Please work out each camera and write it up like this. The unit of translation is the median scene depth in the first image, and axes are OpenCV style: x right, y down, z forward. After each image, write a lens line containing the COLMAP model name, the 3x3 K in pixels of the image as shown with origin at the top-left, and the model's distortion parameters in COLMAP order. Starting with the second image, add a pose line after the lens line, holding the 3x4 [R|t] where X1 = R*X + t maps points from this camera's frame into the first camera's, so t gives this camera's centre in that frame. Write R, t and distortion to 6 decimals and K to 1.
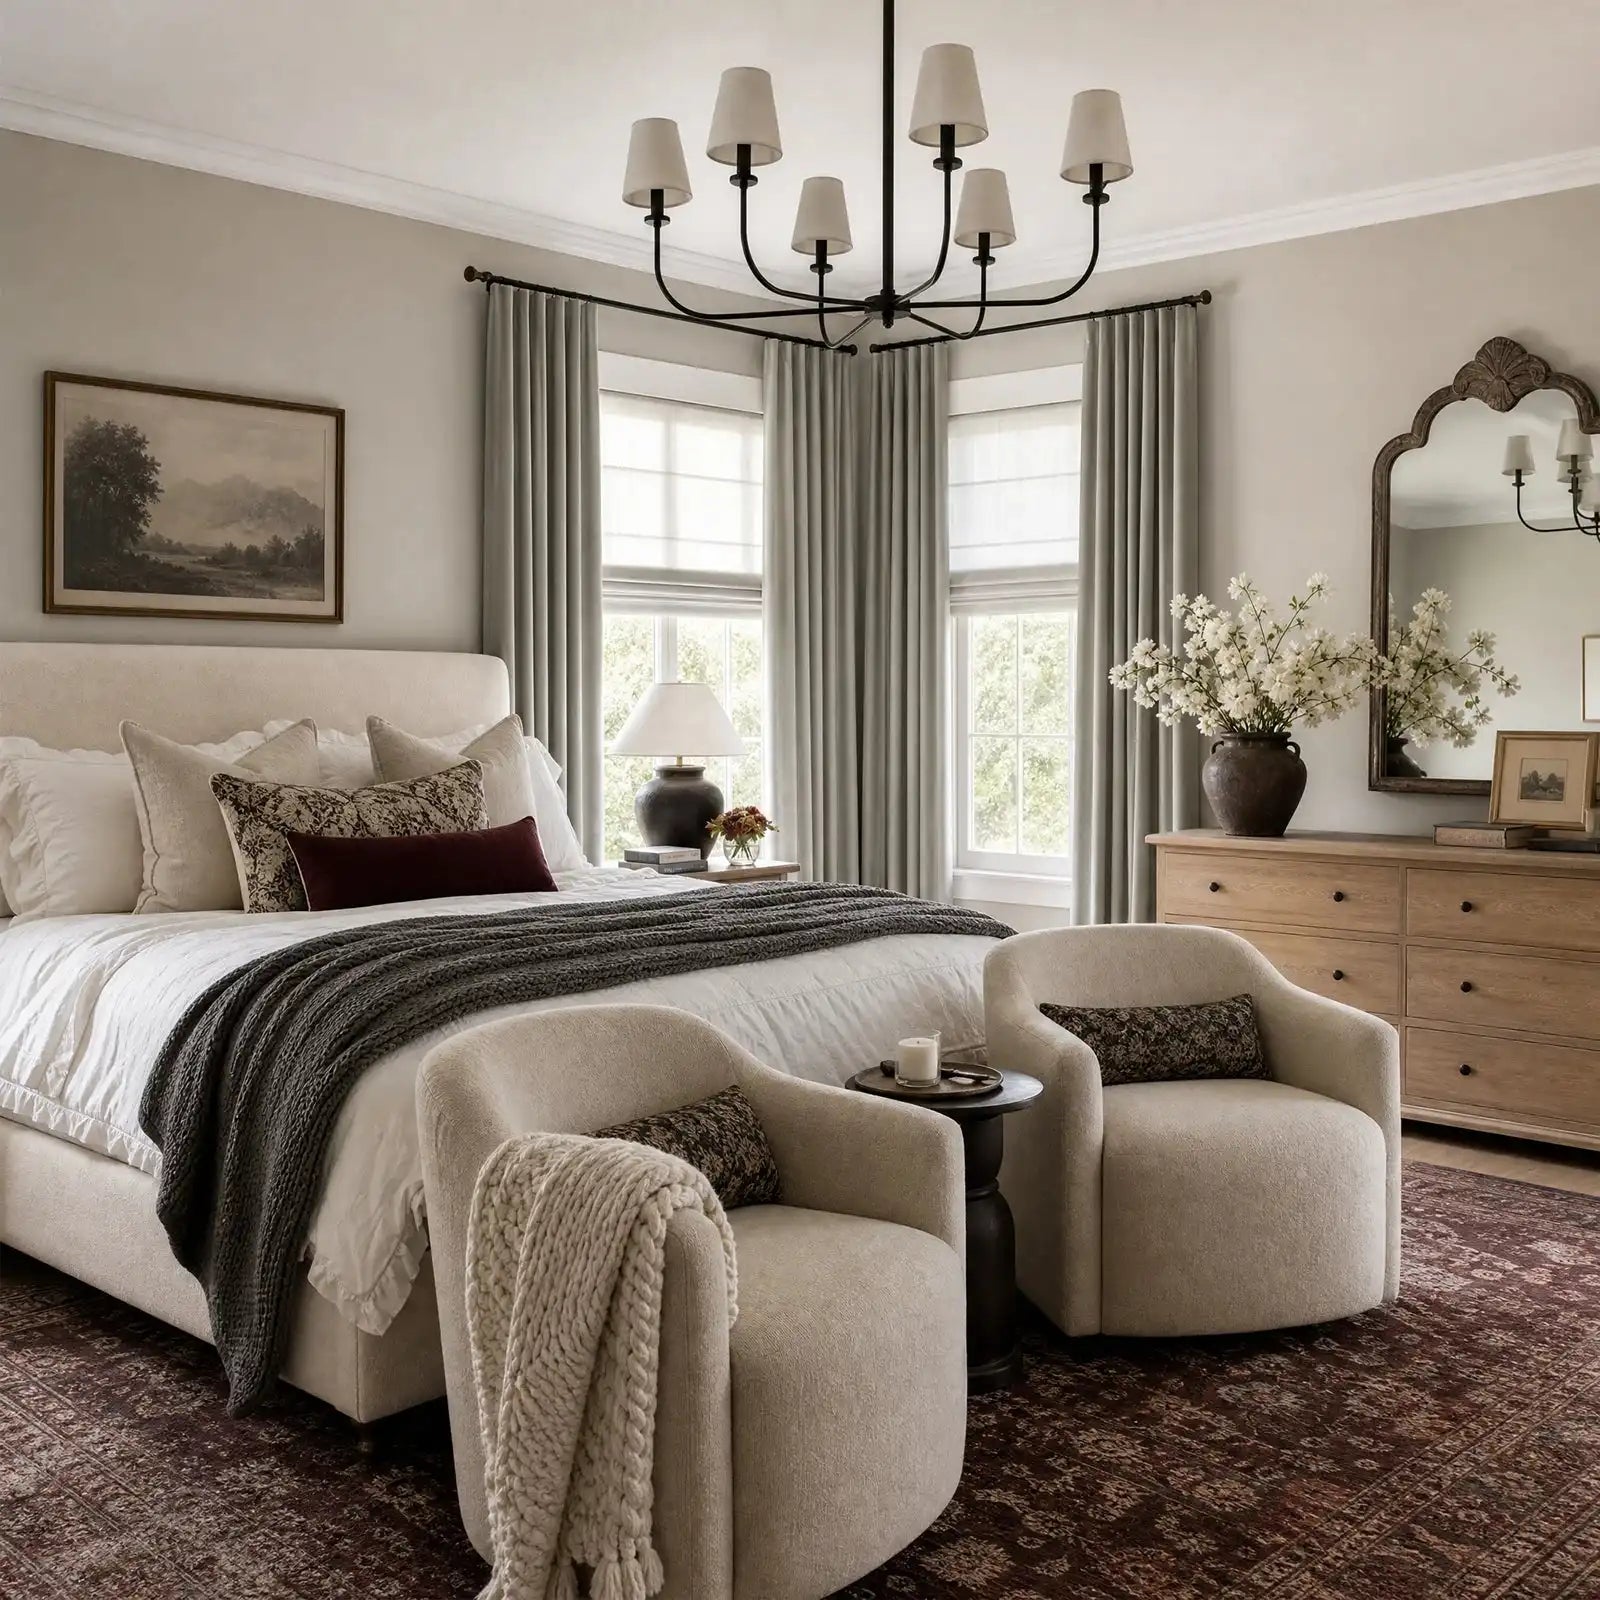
lens RADIAL K [[1897.4, 0, 800.0], [0, 1897.4, 800.0], [0, 0, 1]] dist [0.043072, -0.052876]
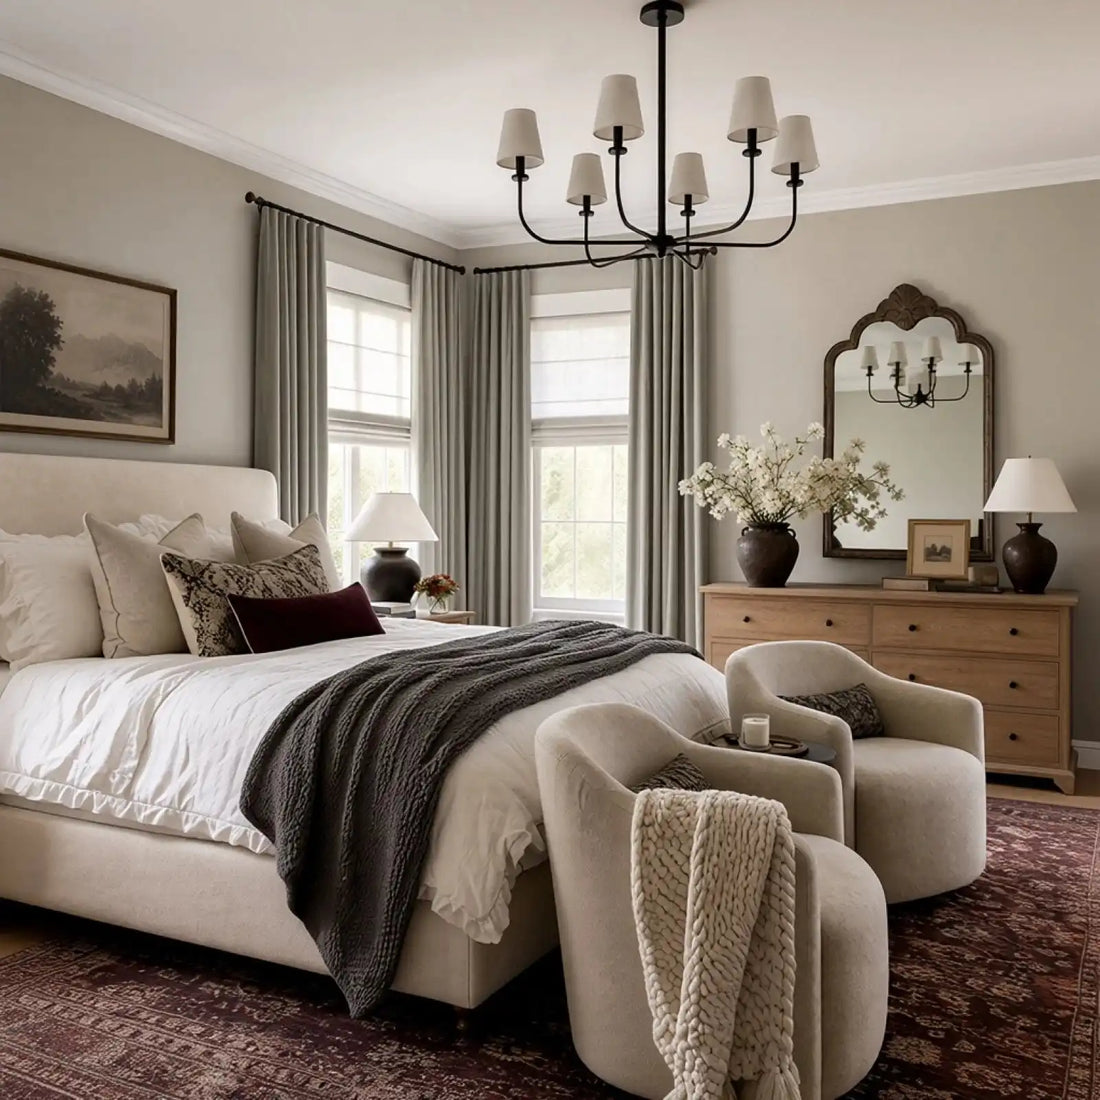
lens RADIAL K [[1246.3, 0, 582.8], [0, 1246.3, 521.8], [0, 0, 1]] dist [0.129783, -0.336767]
pose [[0.952844, -0.001201, 0.303459, -0.236268], [0.014407, 0.999044, -0.041285, 0.005385], [-0.303120, 0.043710, 0.951950, 0.047584]]
